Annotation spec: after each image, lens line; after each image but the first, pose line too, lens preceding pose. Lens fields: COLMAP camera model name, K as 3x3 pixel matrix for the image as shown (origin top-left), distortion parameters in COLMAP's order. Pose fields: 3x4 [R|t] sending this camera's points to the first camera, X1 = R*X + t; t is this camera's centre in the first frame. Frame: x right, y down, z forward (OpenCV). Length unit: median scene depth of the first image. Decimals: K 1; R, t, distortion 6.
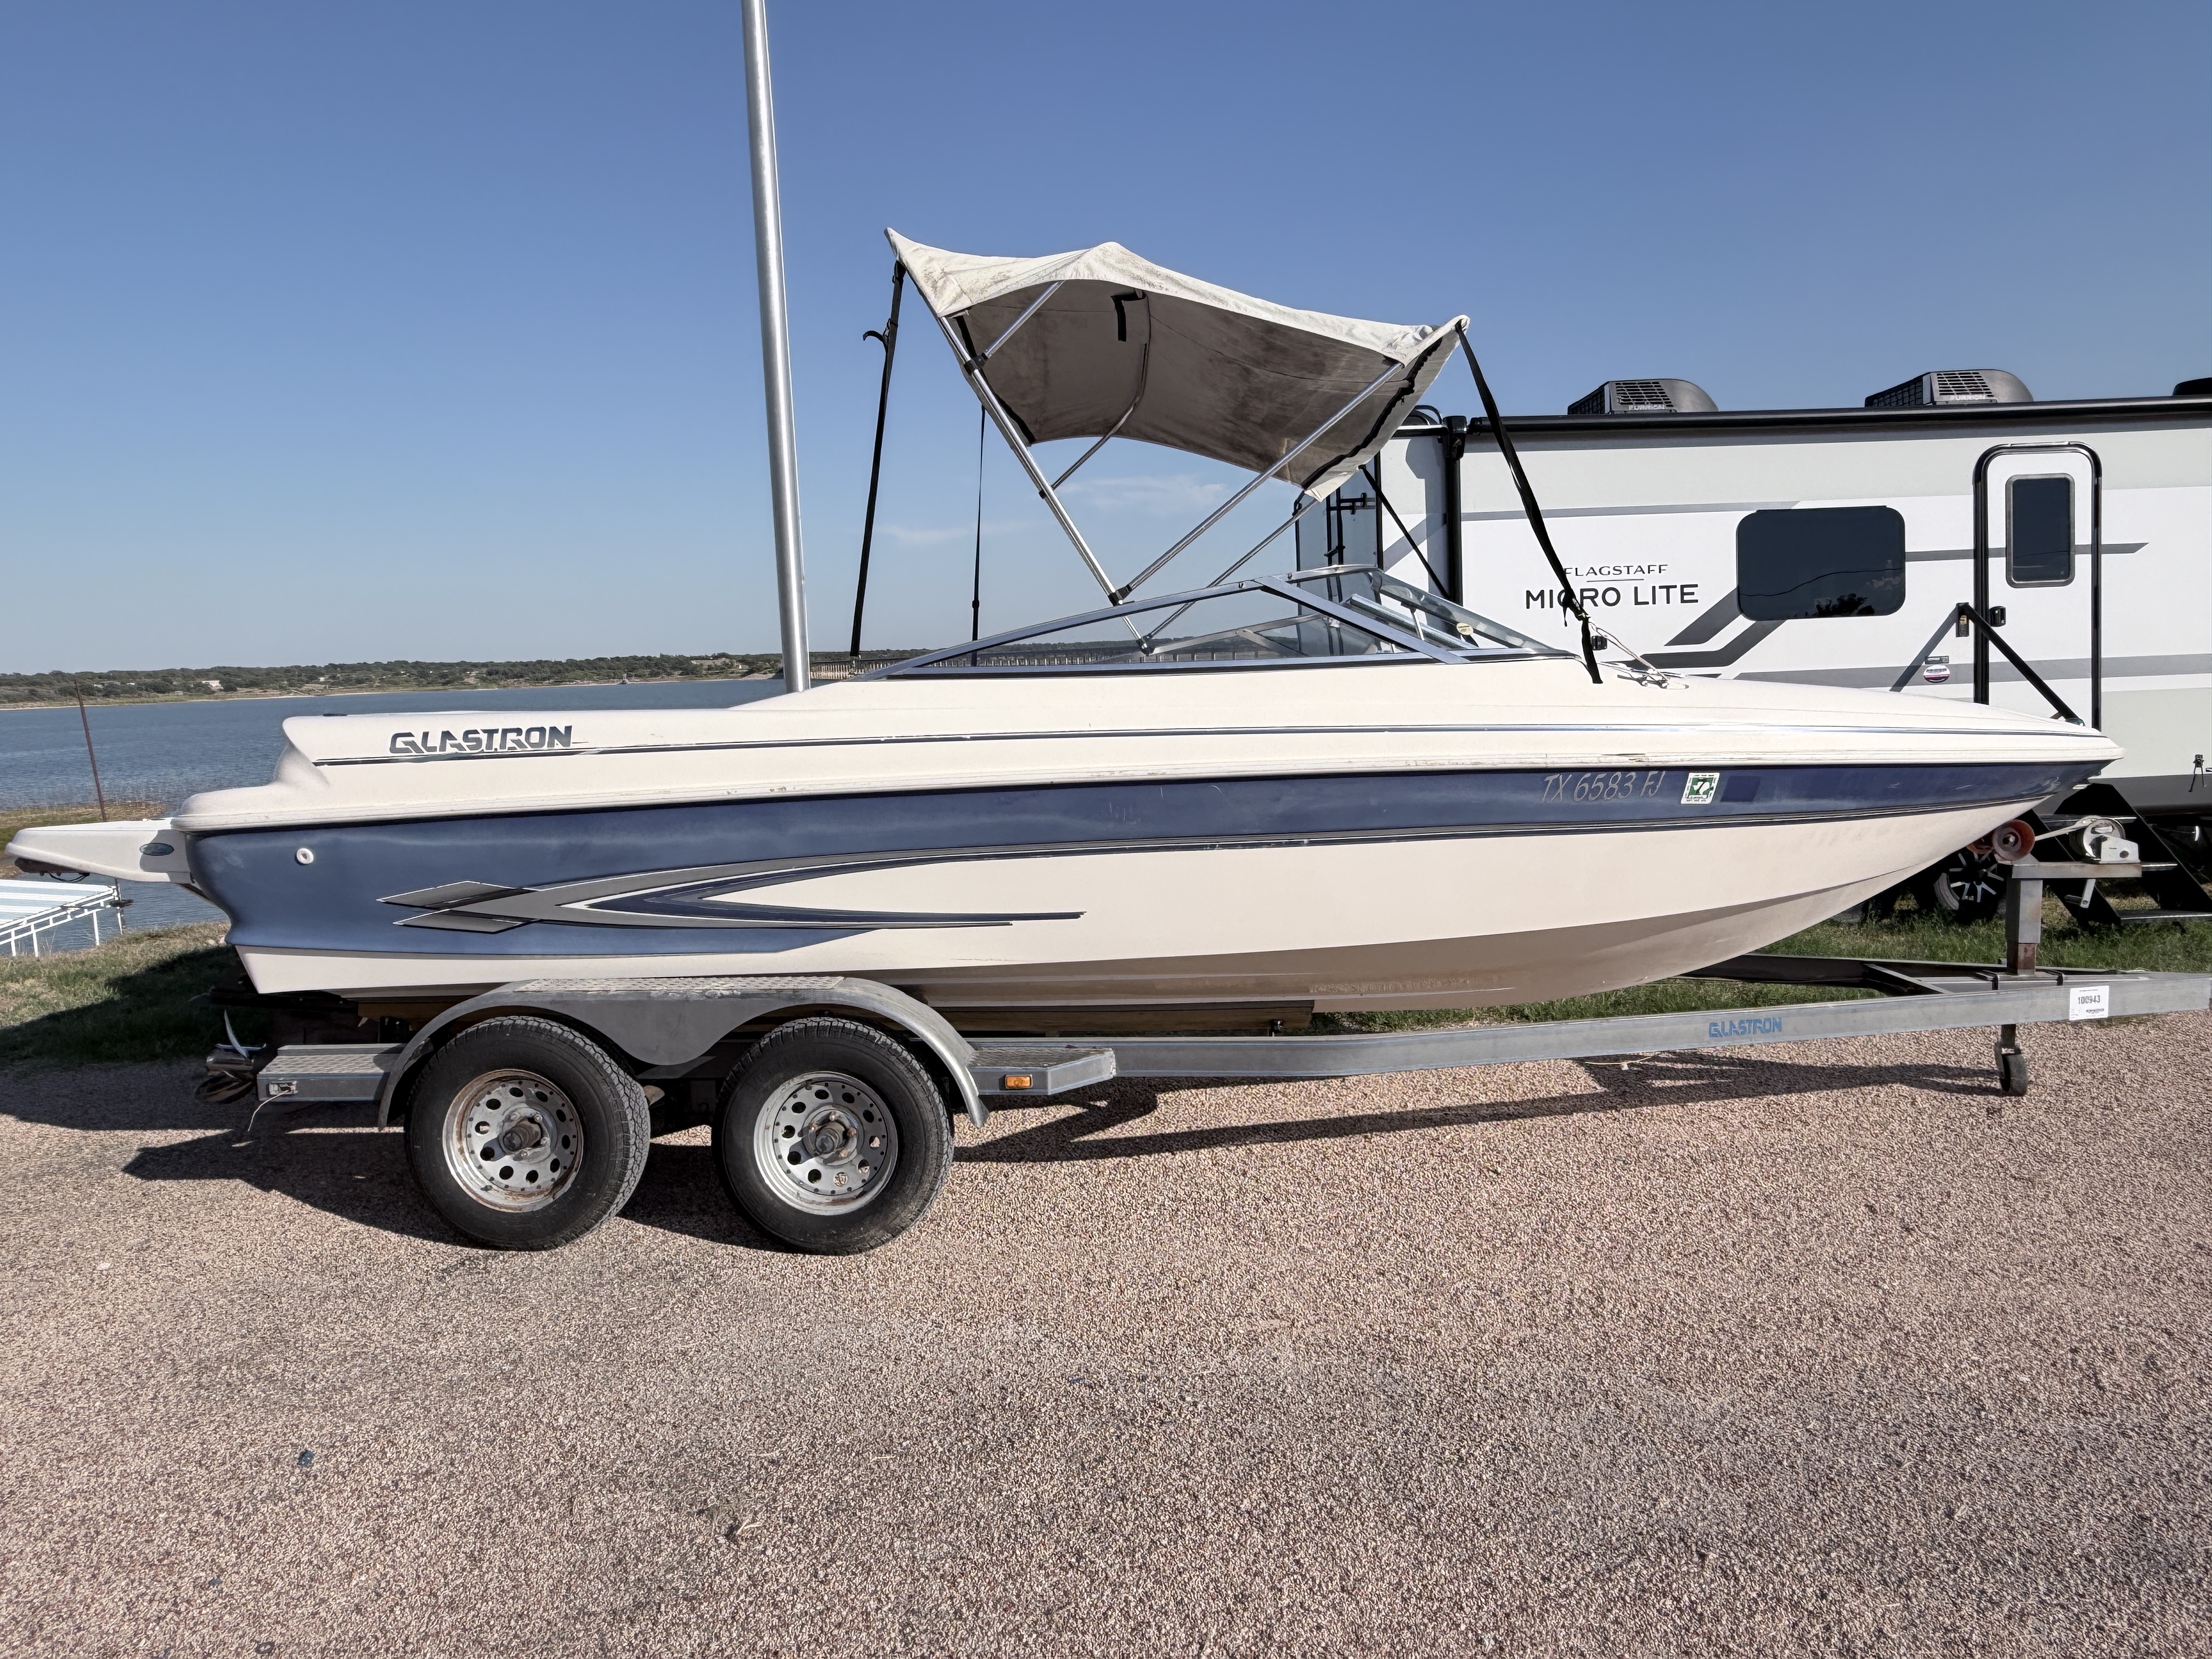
lens RADIAL K [[1424.8, 0, 1106.0], [0, 1424.8, 829.5], [0, 0, 1]] dist [-0.004612, 0.000498]
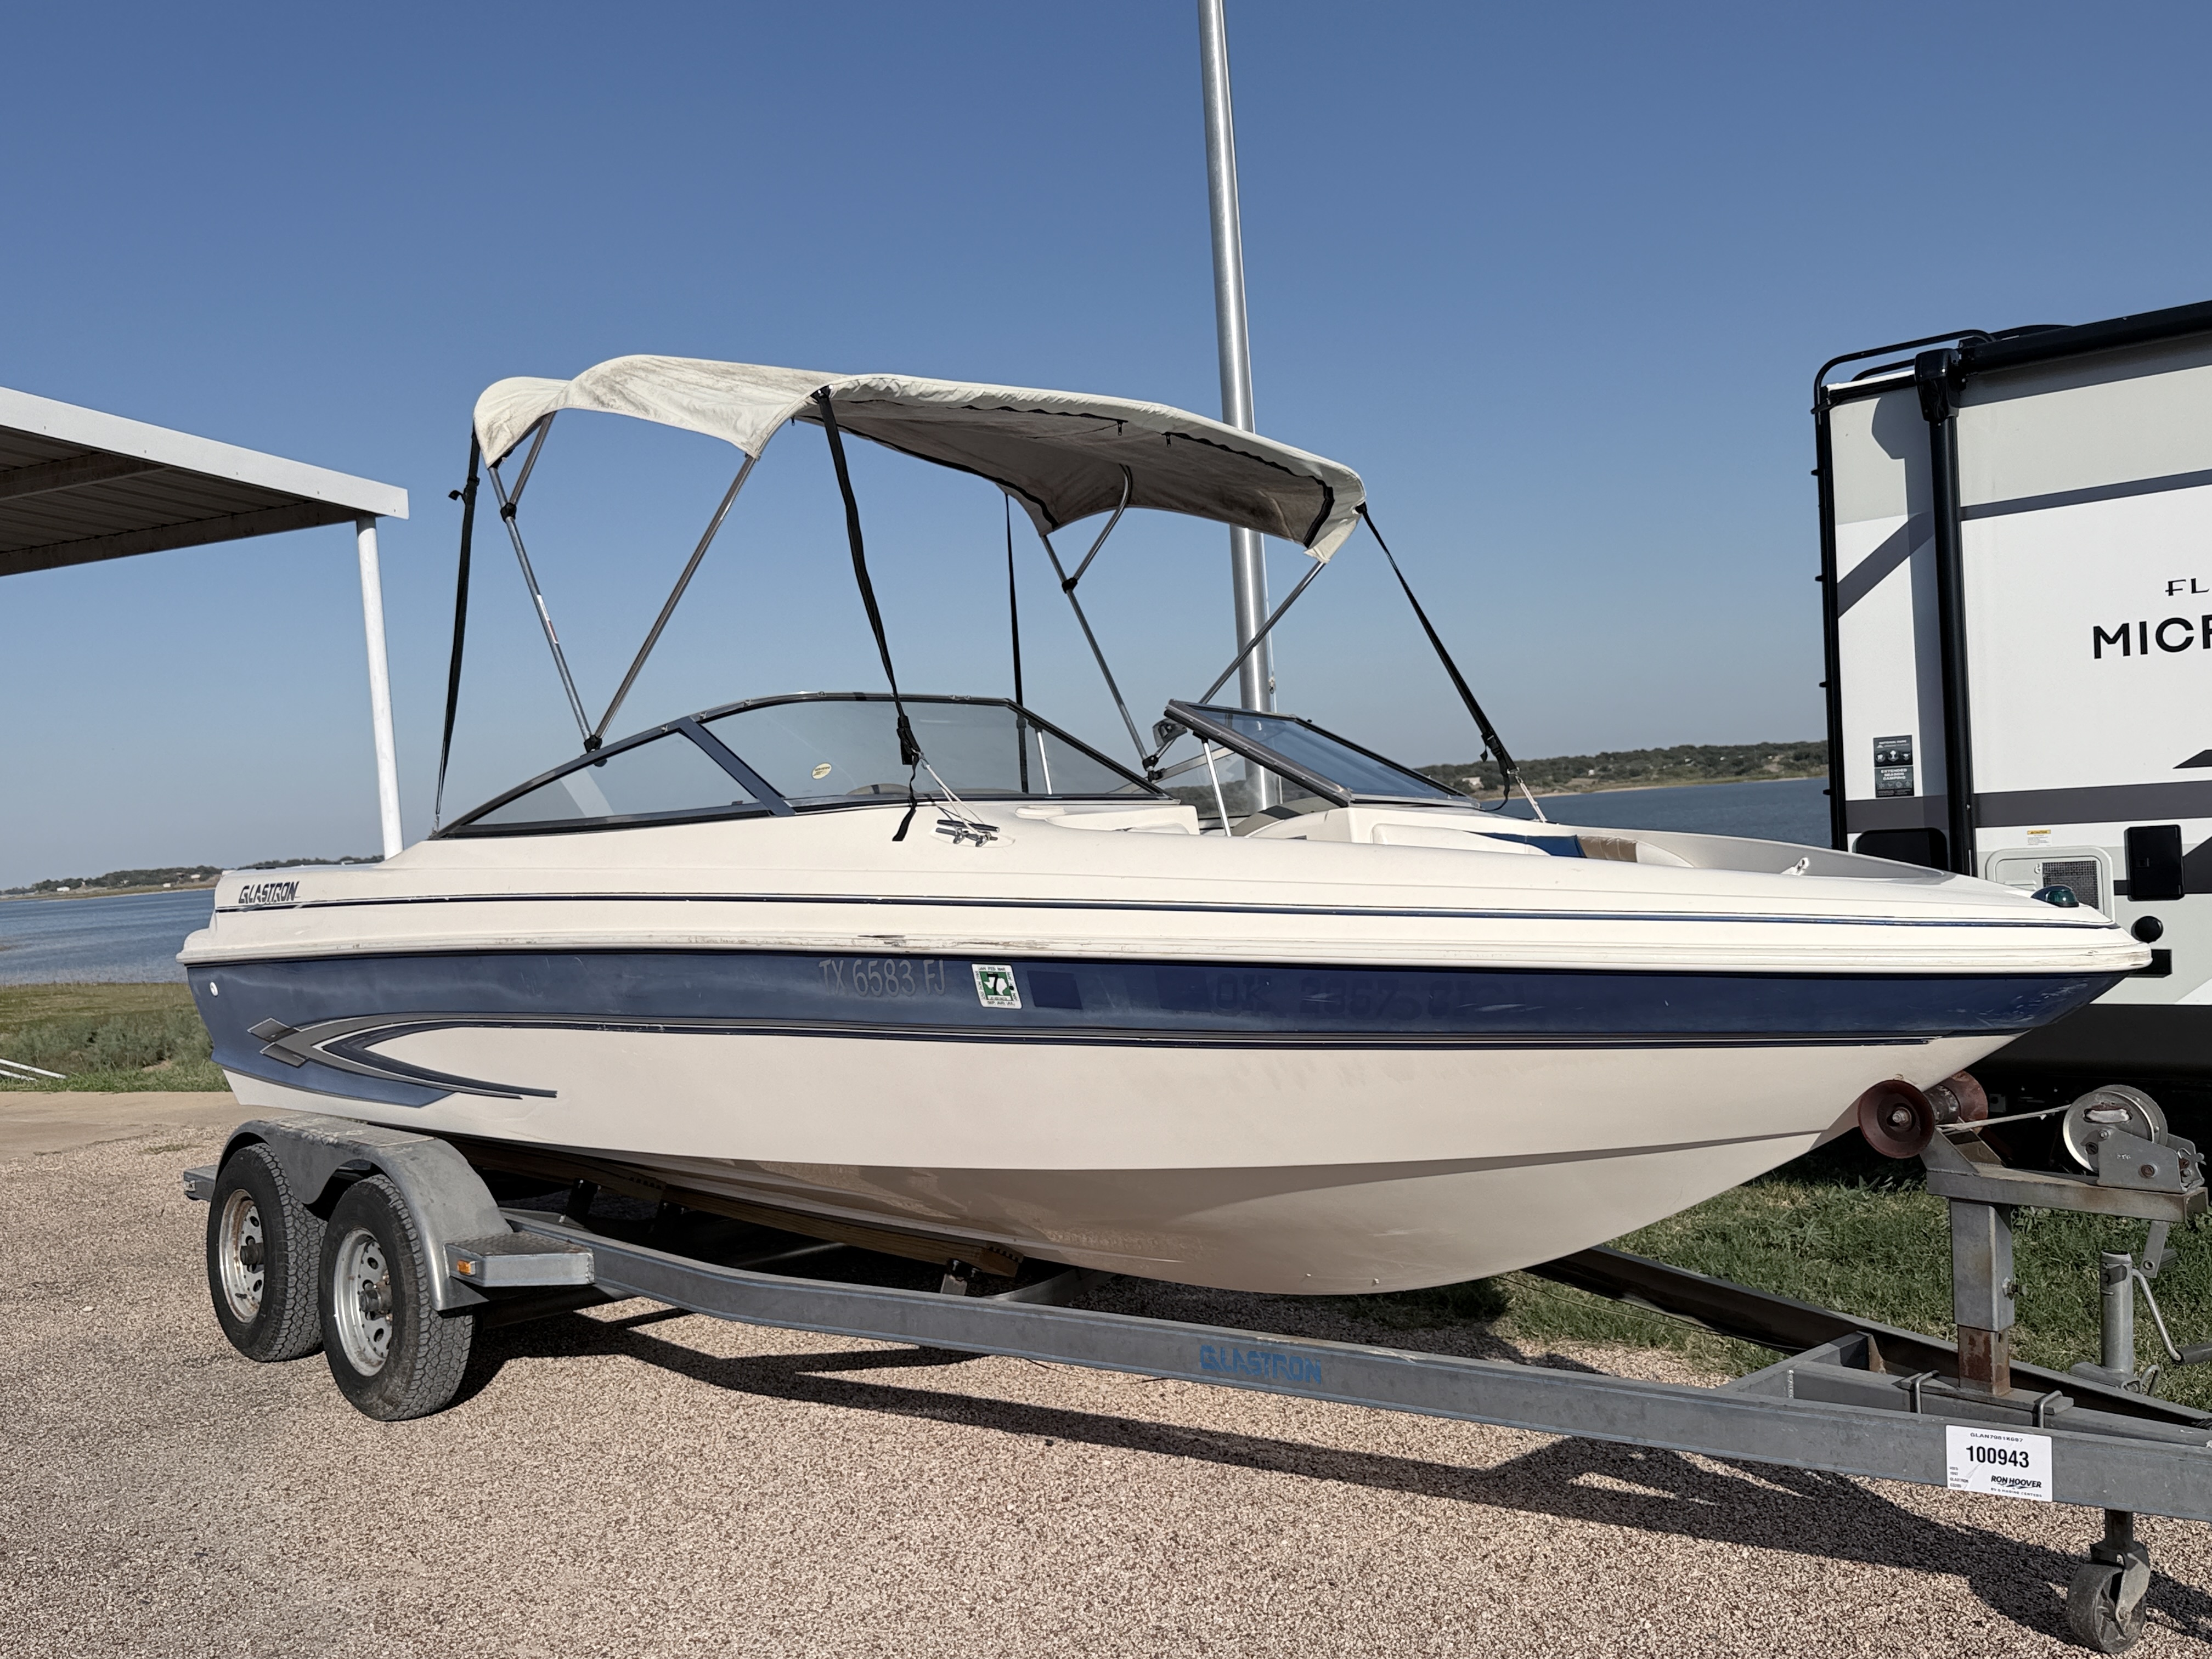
lens RADIAL K [[1971.9, 0, 1106.0], [0, 1971.9, 829.5], [0, 0, 1]] dist [0.129565, -0.247883]
pose [[0.719253, -0.006889, -0.694715, 0.930450], [-0.042272, 0.997664, -0.053658, -0.046017], [0.693462, 0.067961, 0.717281, 0.263711]]
